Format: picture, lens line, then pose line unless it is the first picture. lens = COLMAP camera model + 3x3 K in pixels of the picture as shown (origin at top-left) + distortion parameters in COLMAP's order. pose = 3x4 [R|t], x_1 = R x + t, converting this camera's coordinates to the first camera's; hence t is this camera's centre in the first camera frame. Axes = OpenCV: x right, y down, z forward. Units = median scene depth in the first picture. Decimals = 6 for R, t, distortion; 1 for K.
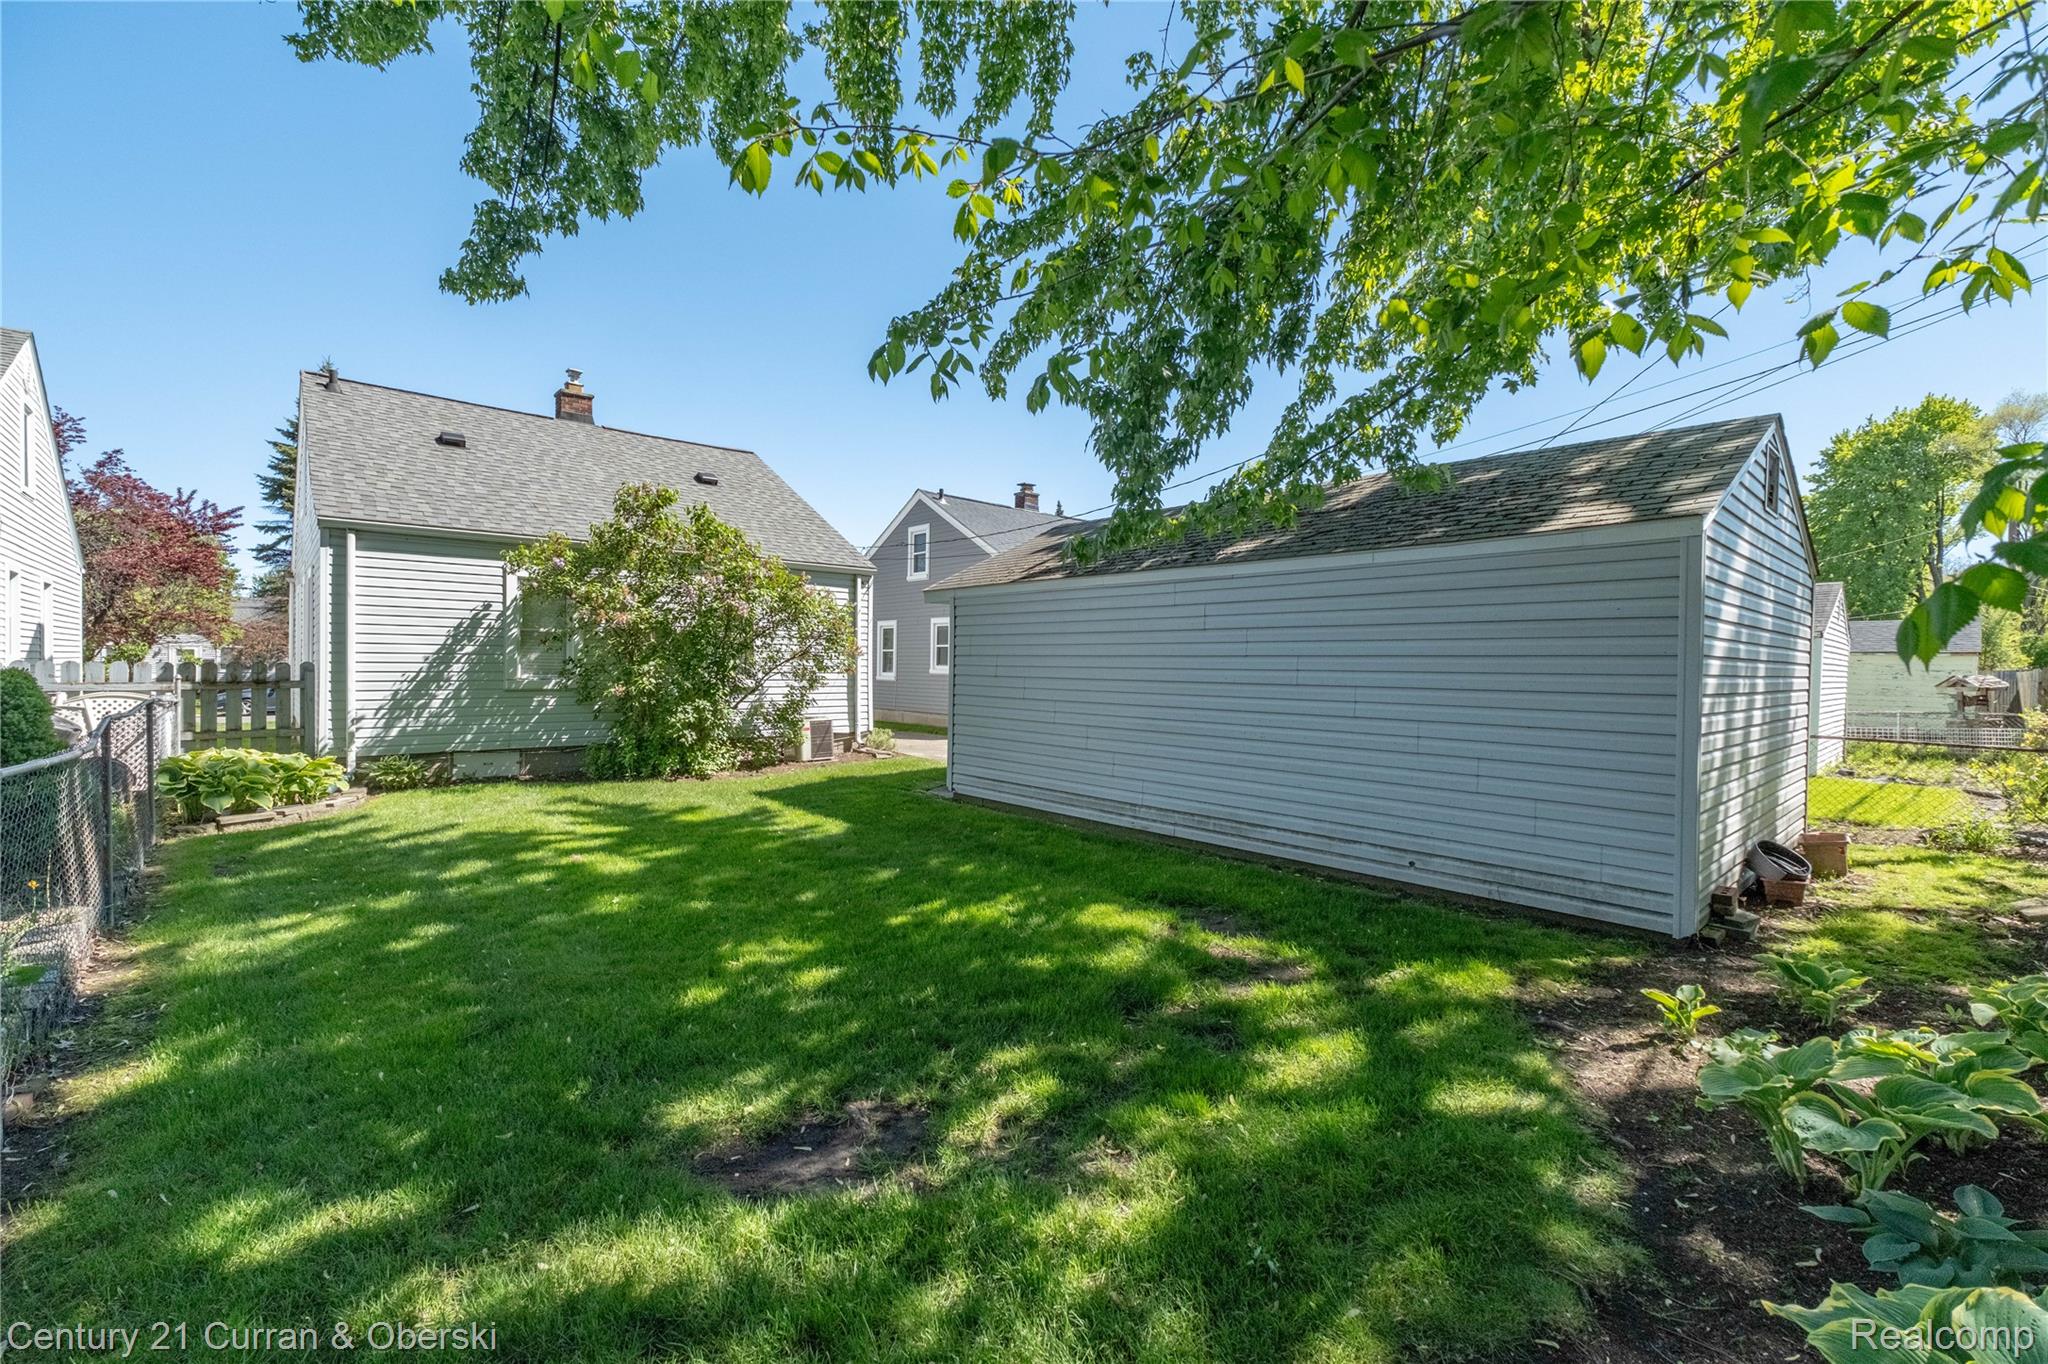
lens RADIAL K [[865.7, 0, 1022.0], [0, 865.7, 671.3], [0, 0, 1]] dist [-0.000726, 0.000152]
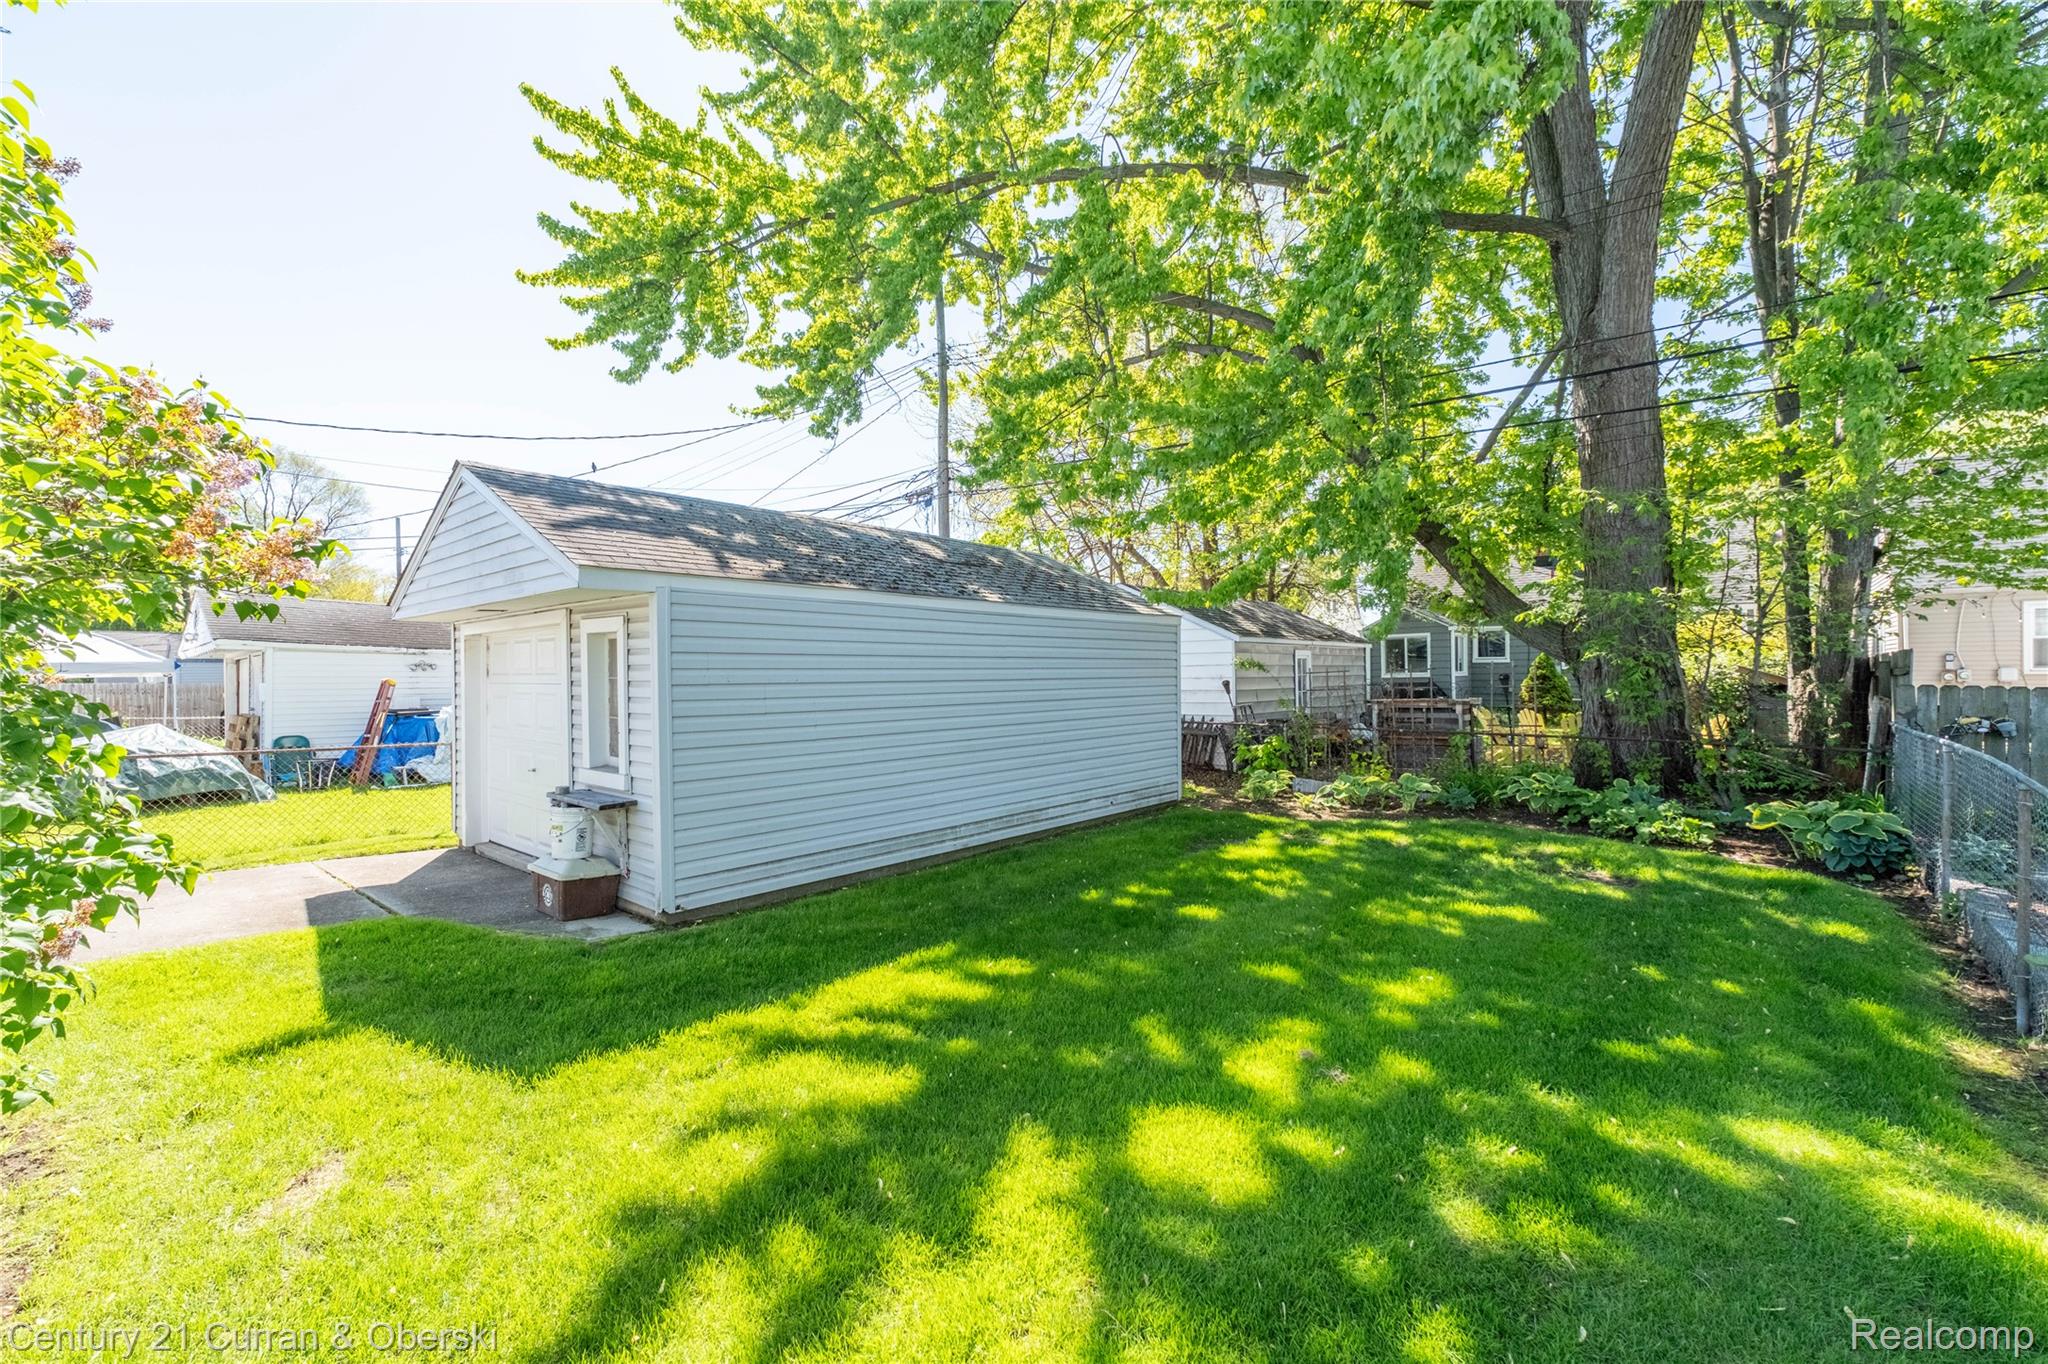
lens RADIAL K [[842.3, 0, 1020.6], [0, 842.3, 648.7], [0, 0, 1]] dist [0.027858, 0.000161]
pose [[-0.146557, 0.025368, 0.988877, -0.659498], [0.021632, 0.999514, -0.022435, -0.022137], [-0.988966, 0.018103, -0.147035, 0.821718]]
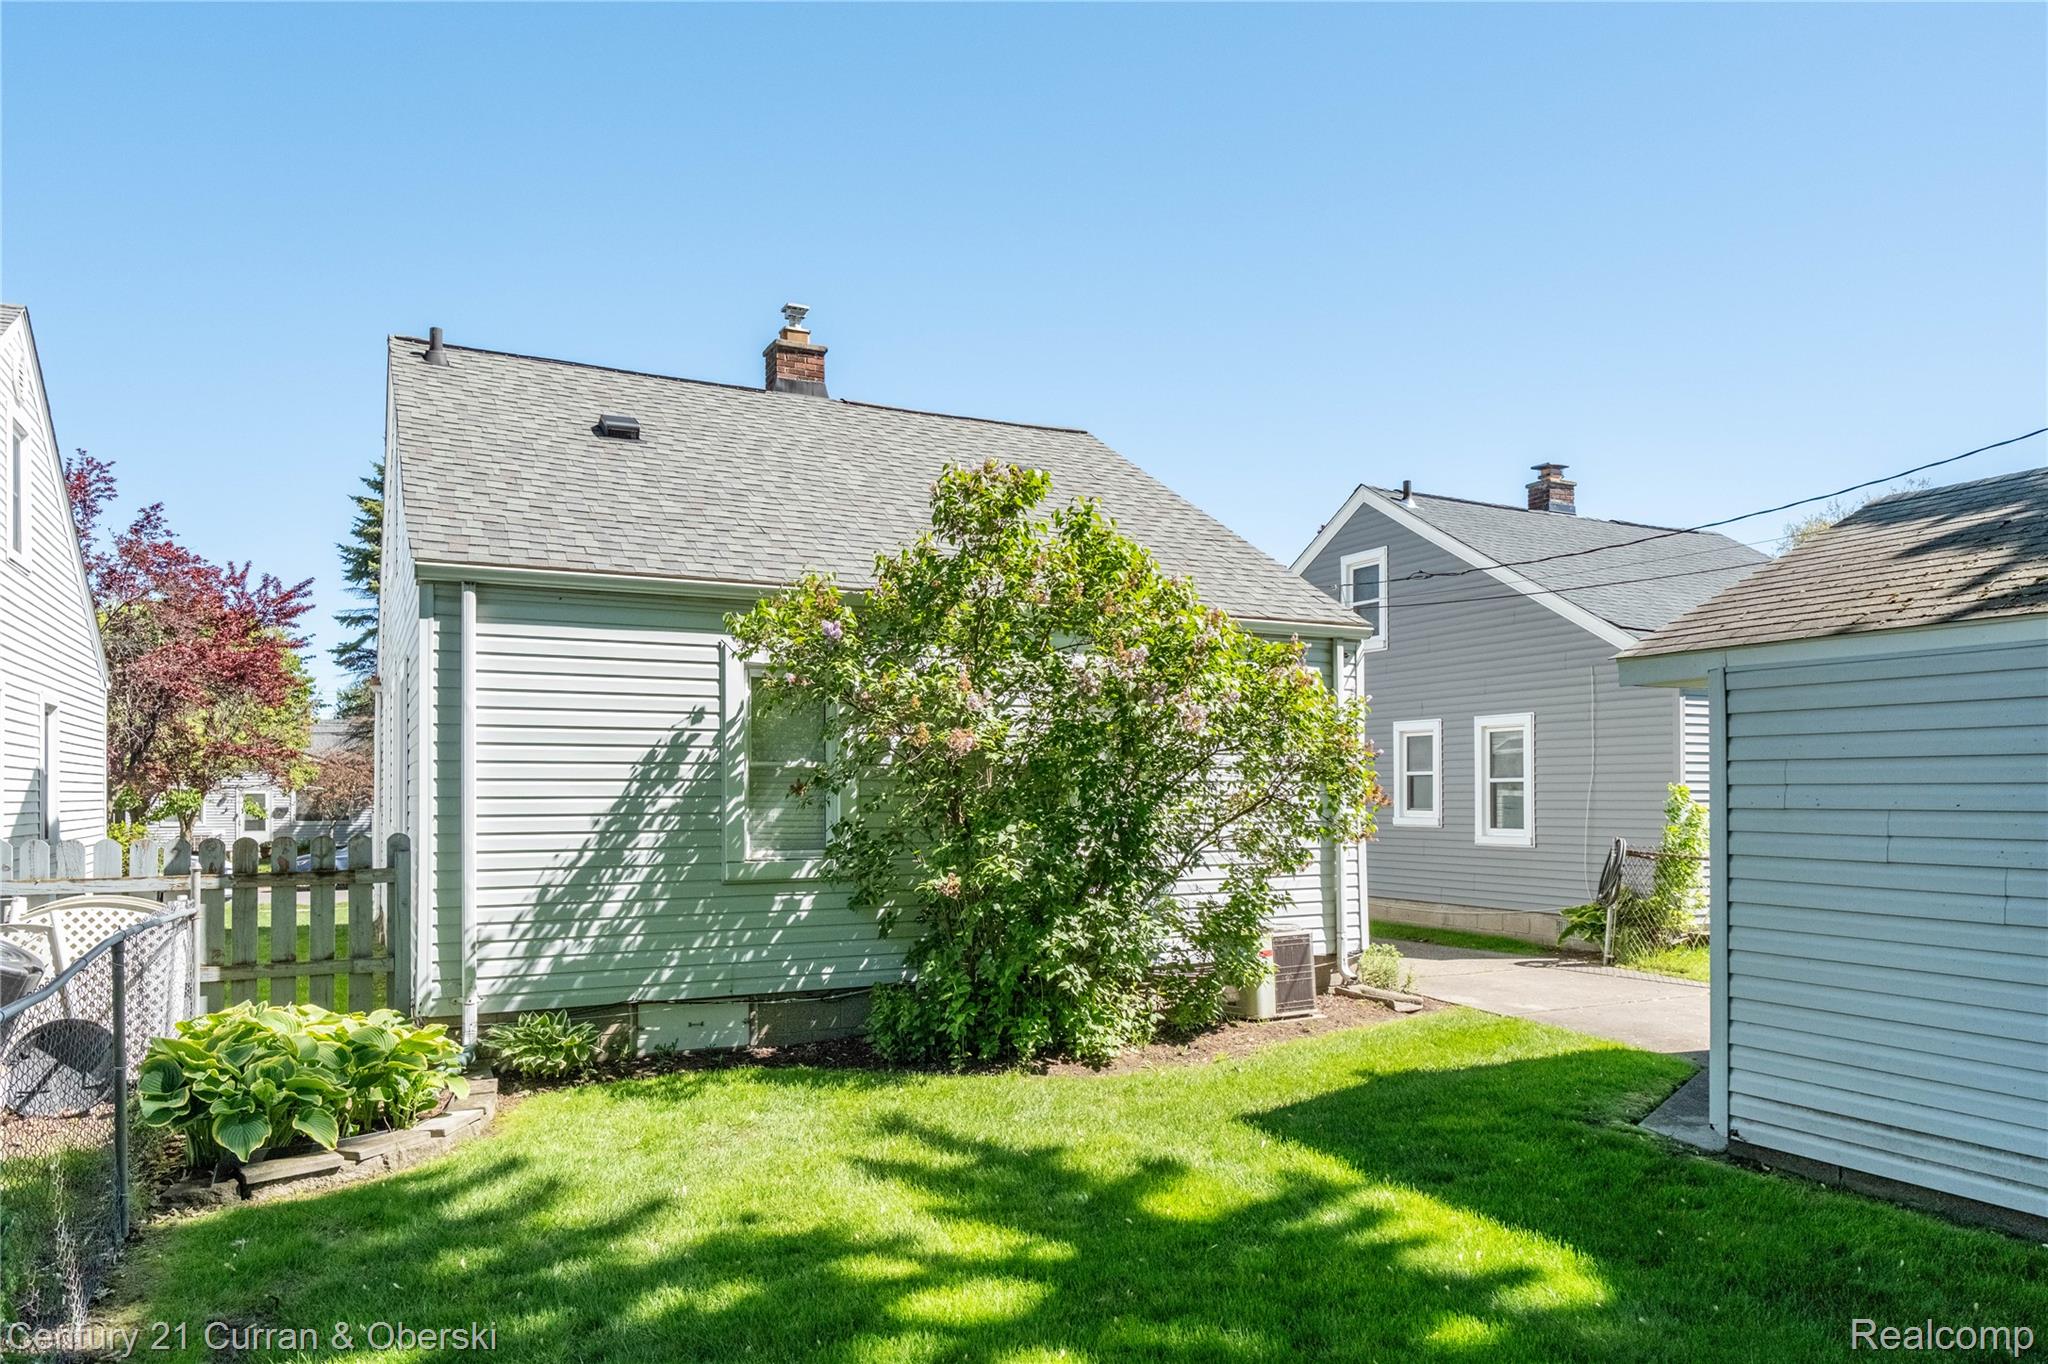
lens RADIAL K [[1314.4, 0, 1025.8], [0, 1314.4, 776.2], [0, 0, 1]] dist [0.021530, -0.031297]
pose [[0.969466, -0.017999, -0.244565, -0.227604], [0.012928, 0.999667, -0.022327, -0.021366], [0.244885, 0.018483, 0.969376, 0.276597]]
